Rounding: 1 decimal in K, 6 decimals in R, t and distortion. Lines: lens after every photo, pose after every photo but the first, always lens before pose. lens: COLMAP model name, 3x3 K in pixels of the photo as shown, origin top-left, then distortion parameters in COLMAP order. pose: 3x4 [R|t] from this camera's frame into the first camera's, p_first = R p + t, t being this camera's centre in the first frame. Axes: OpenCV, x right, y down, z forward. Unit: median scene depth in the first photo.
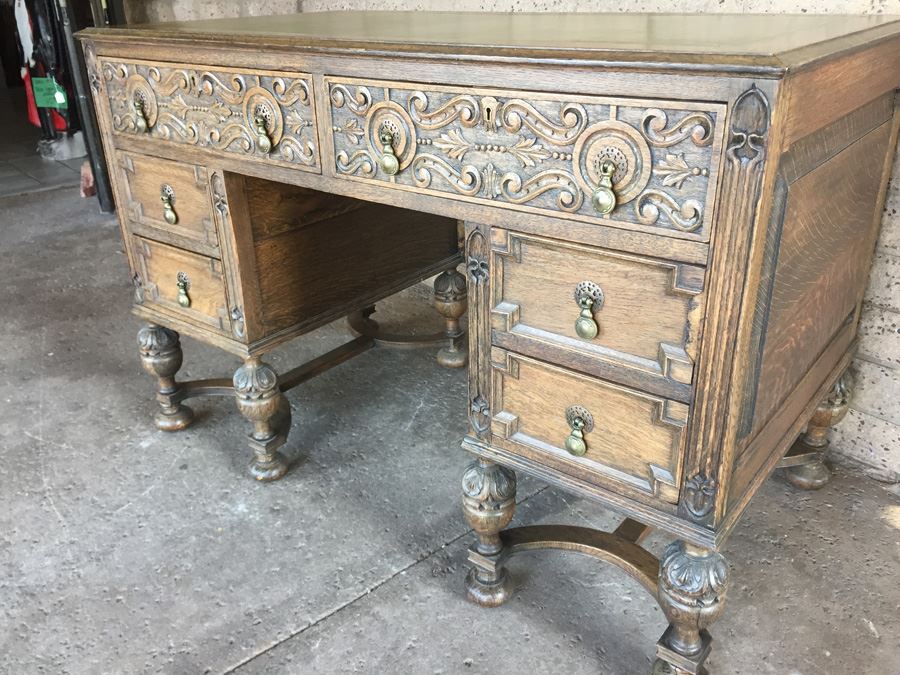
lens RADIAL K [[771.5, 0, 446.7], [0, 771.5, 336.6], [0, 0, 1]] dist [0.092852, -0.133020]
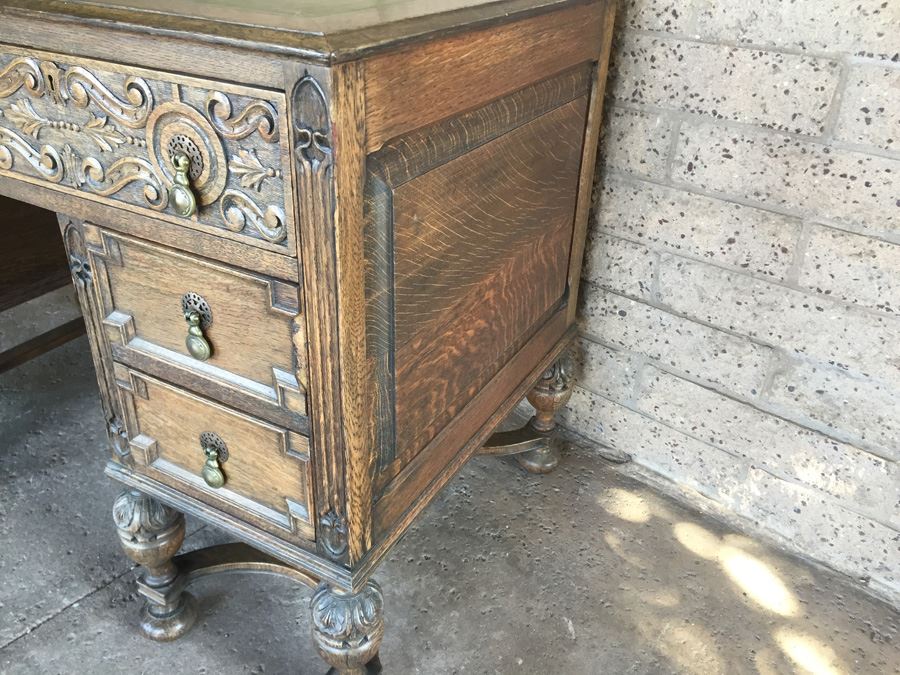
lens RADIAL K [[769.7, 0, 446.6], [0, 769.7, 336.0], [0, 0, 1]] dist [0.096248, -0.135726]
pose [[0.986294, -0.025535, 0.163012, 0.244313], [0.012753, 0.996795, 0.078979, -0.068095], [-0.164506, -0.075817, 0.983458, 0.101455]]
